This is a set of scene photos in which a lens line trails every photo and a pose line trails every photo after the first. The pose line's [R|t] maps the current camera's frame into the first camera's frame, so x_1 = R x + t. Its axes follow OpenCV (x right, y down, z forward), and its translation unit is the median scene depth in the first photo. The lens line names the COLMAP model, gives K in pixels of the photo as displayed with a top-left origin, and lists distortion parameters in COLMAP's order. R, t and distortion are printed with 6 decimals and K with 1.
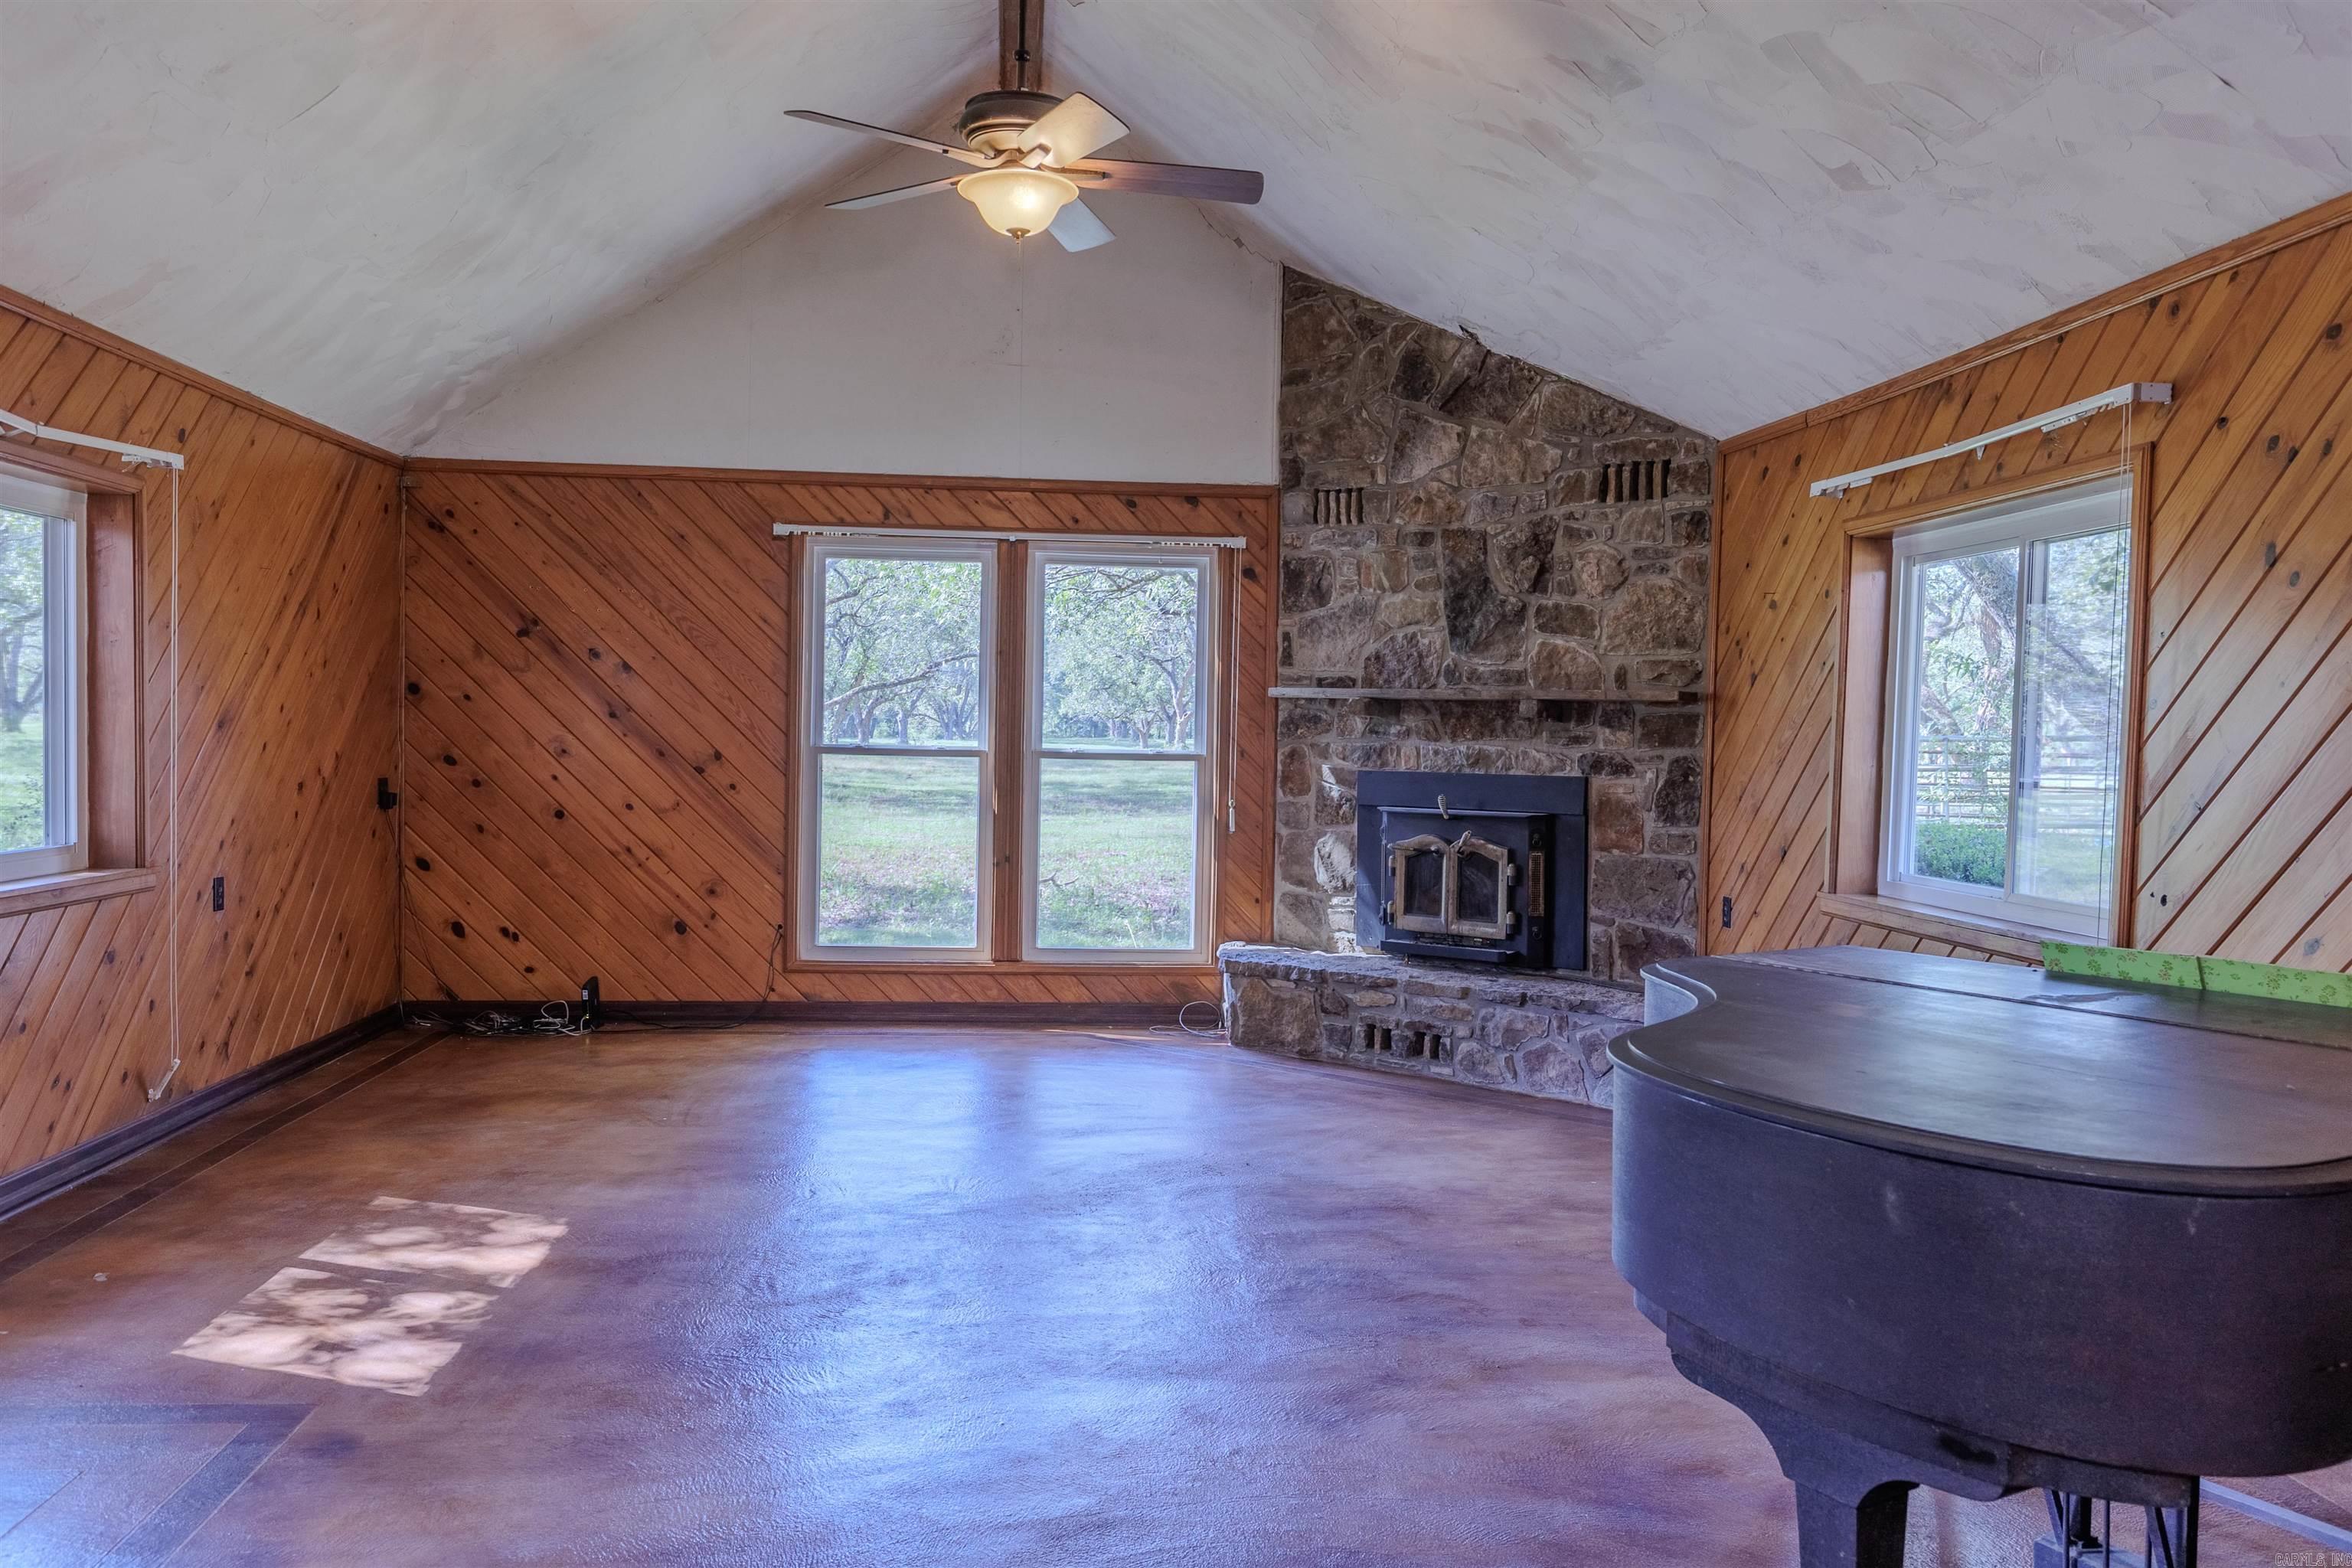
lens RADIAL K [[1859.2, 0, 1266.8], [0, 1859.2, 839.8], [0, 0, 1]] dist [-0.003976, -0.010809]
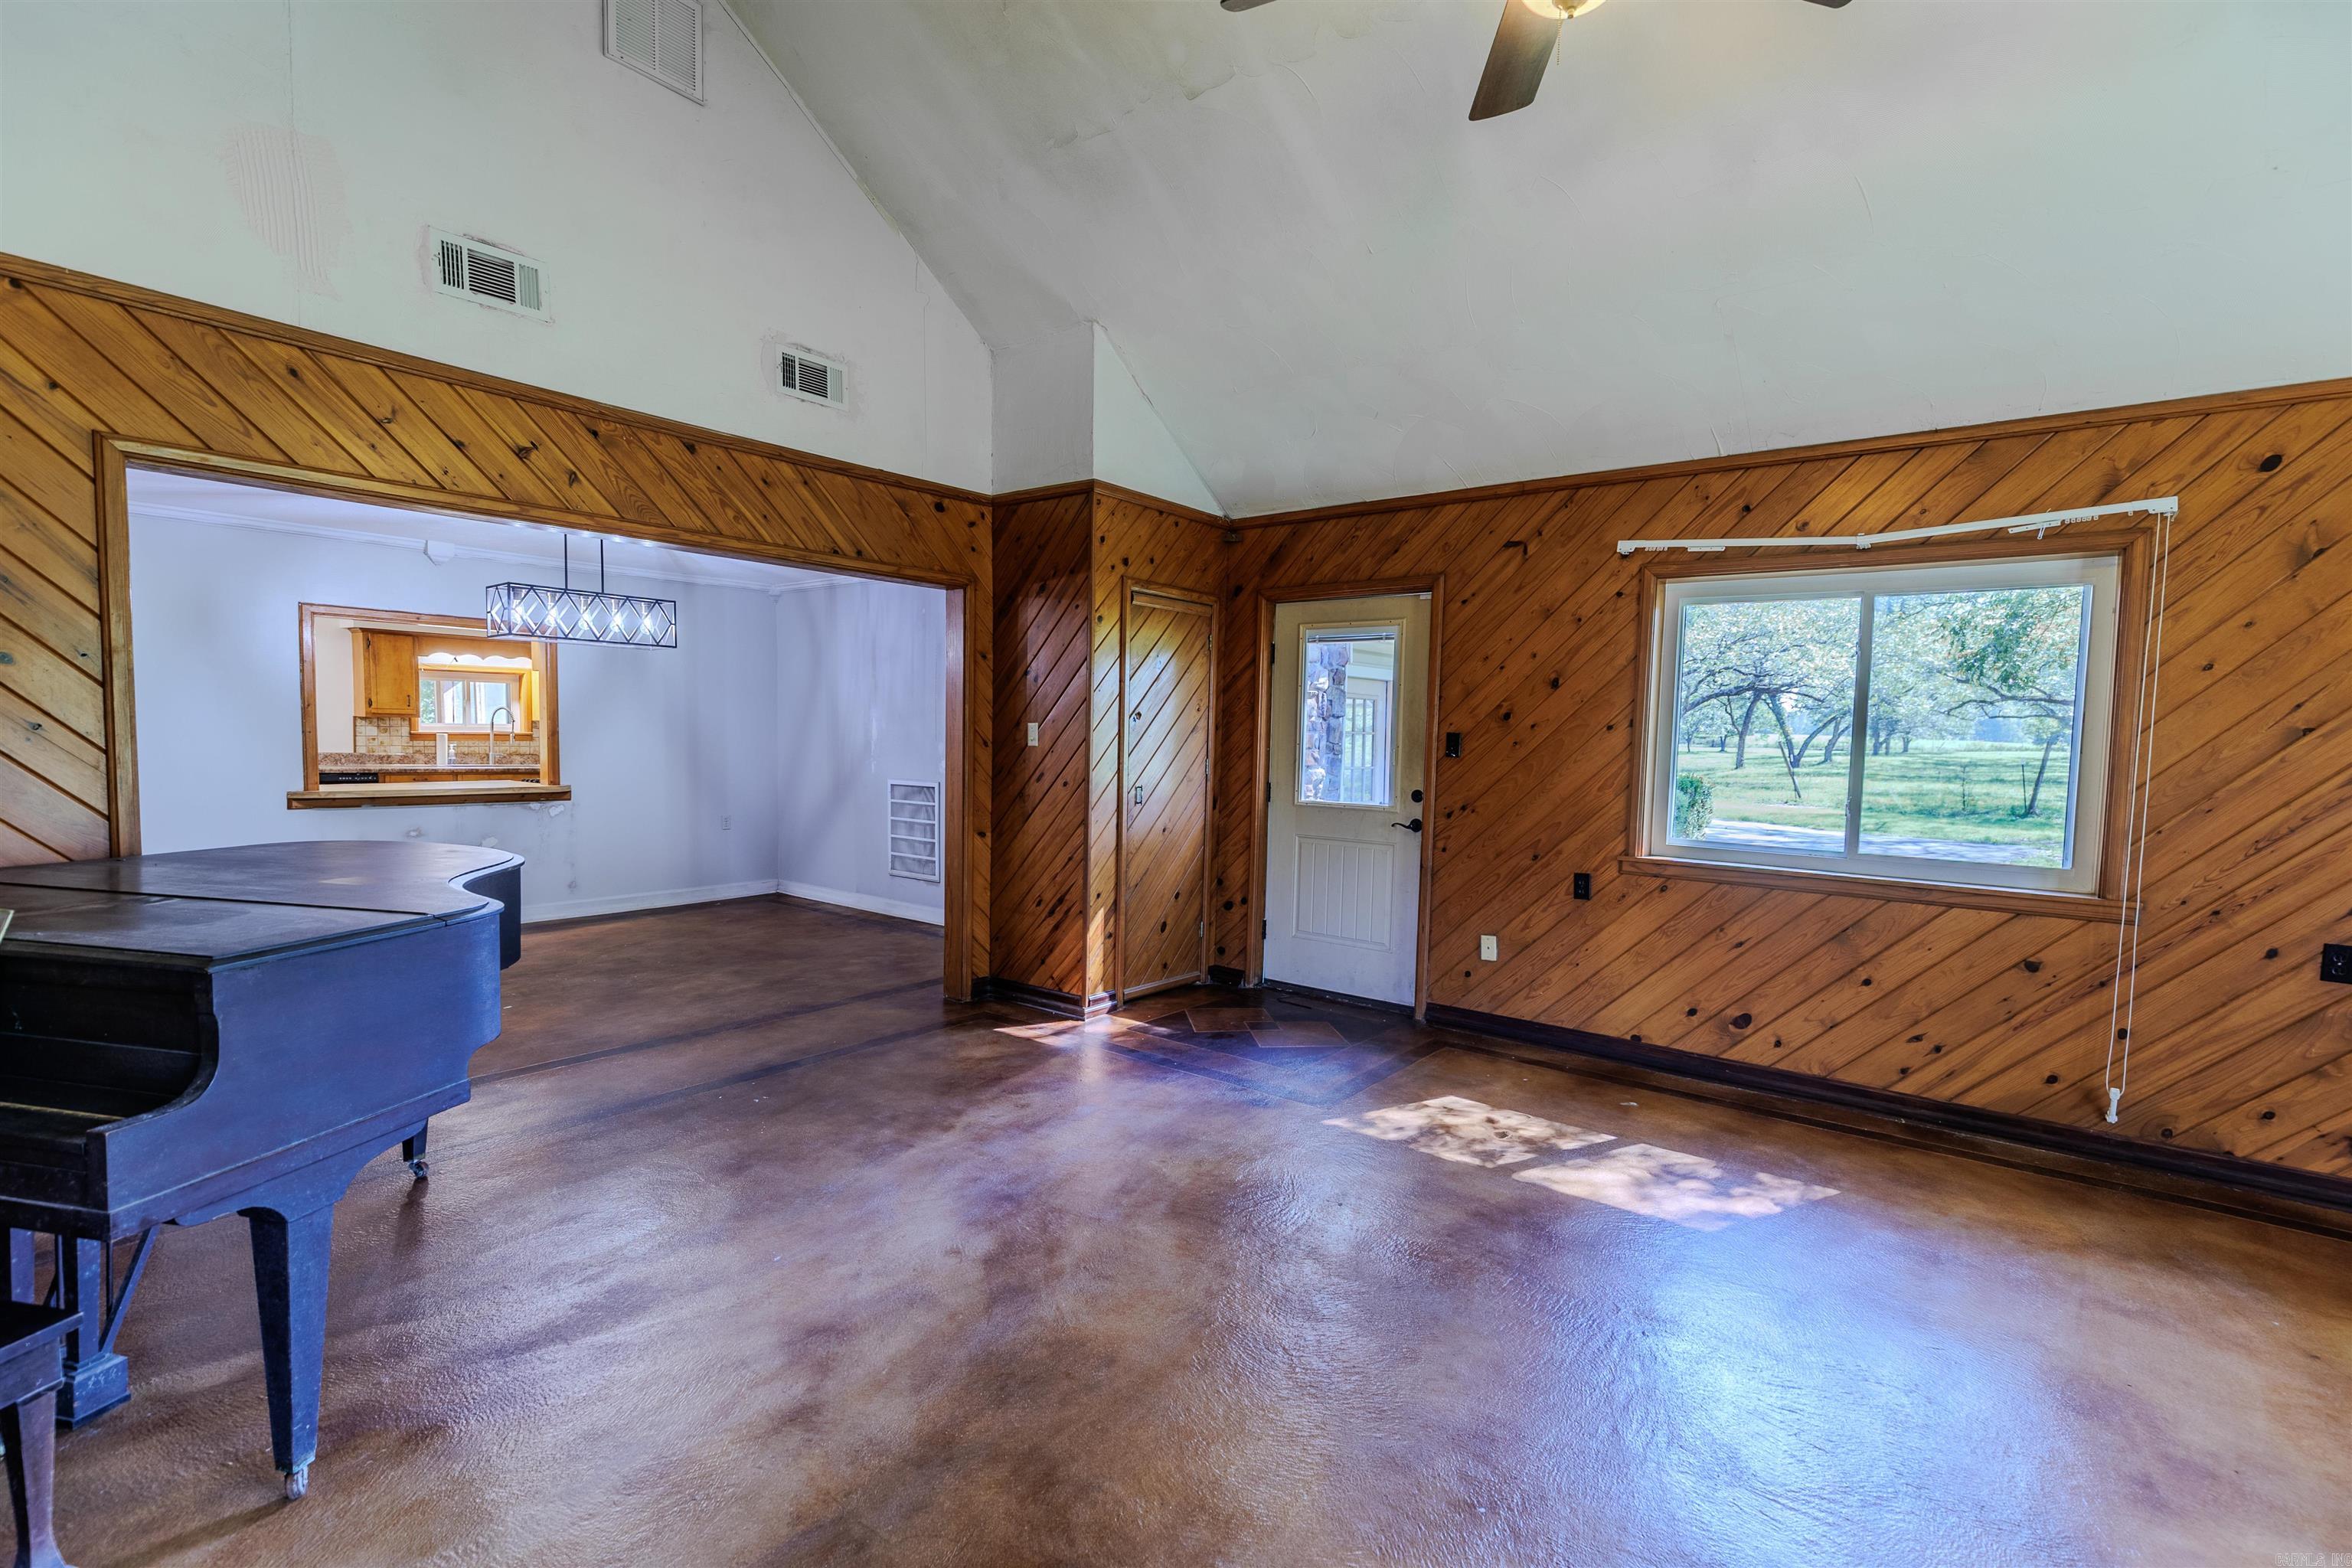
lens RADIAL K [[1050.2, 0, 1174.7], [0, 1050.2, 804.7], [0, 0, 1]] dist [0.004894, -0.001245]
pose [[-0.706710, 0.012896, -0.707386, 0.159240], [-0.079373, 0.992077, 0.097384, -0.042888], [0.703037, 0.124970, -0.700087, 0.771720]]
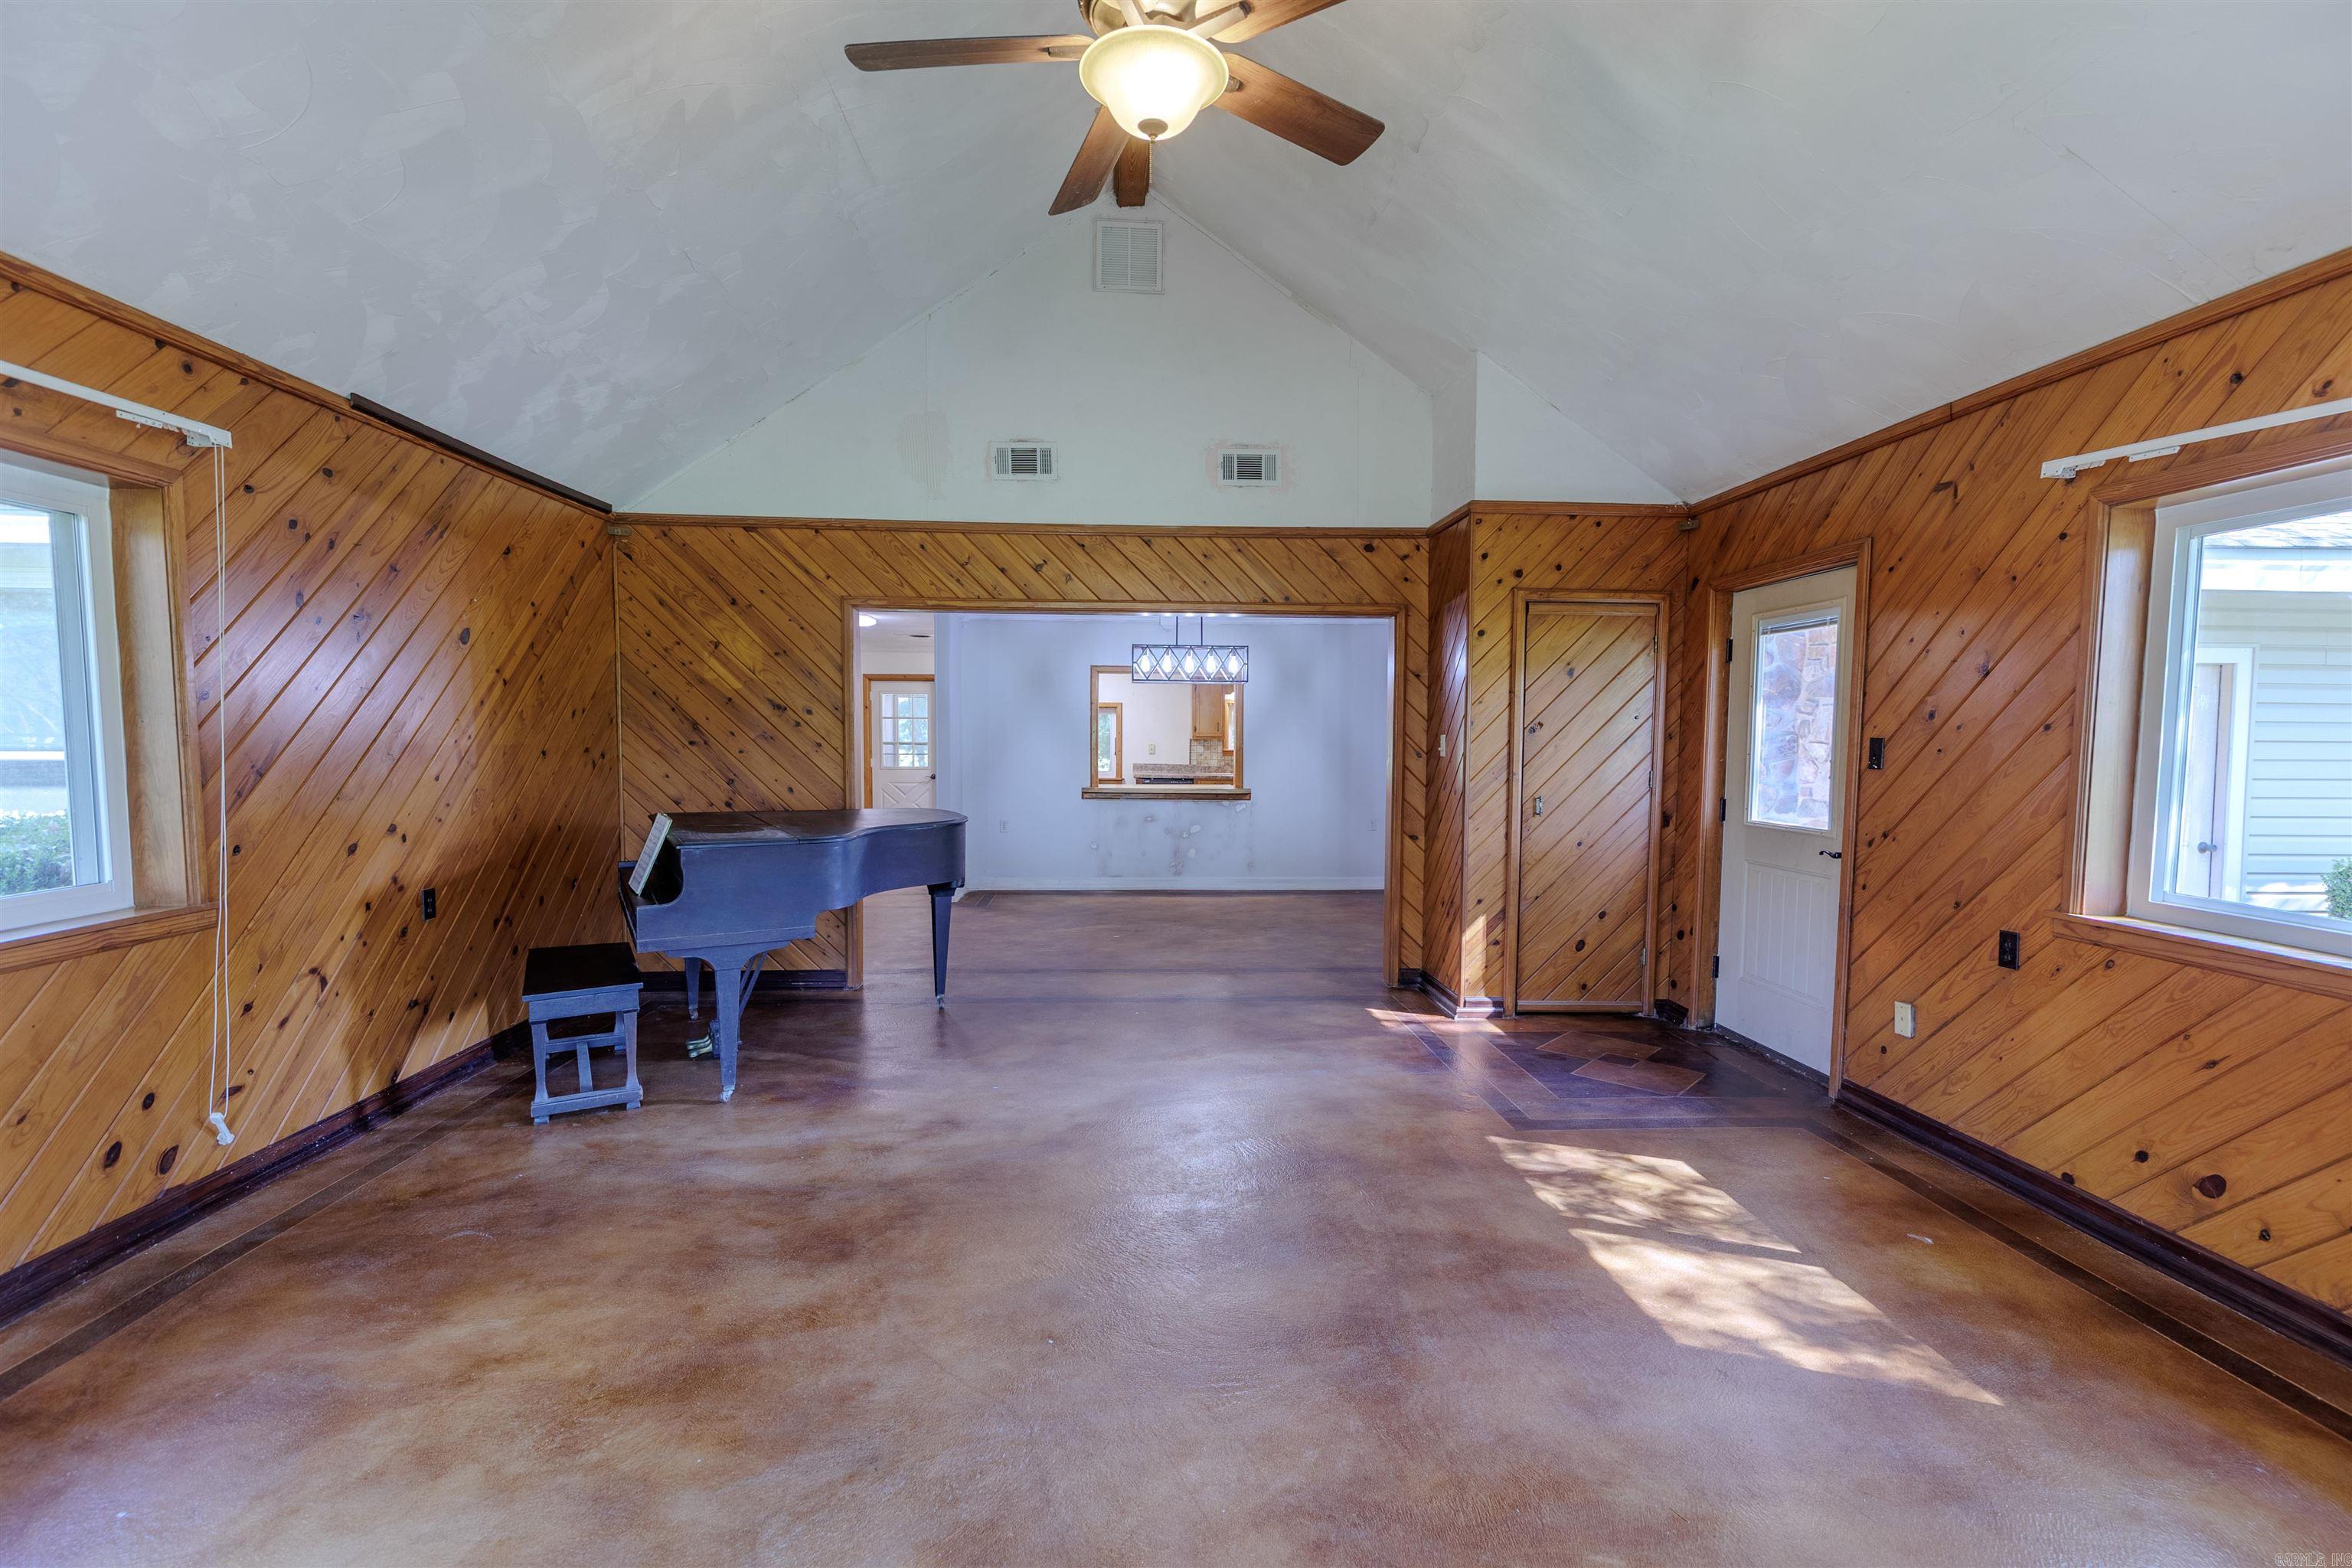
lens RADIAL K [[1050.2, 0, 1173.5], [0, 1050.2, 805.9], [0, 0, 1]] dist [0.004894, -0.001245]
pose [[-0.997860, -0.032950, 0.056482, -0.113971], [-0.025507, 0.991476, 0.127771, -0.061288], [-0.060211, 0.126057, -0.990194, 0.962043]]
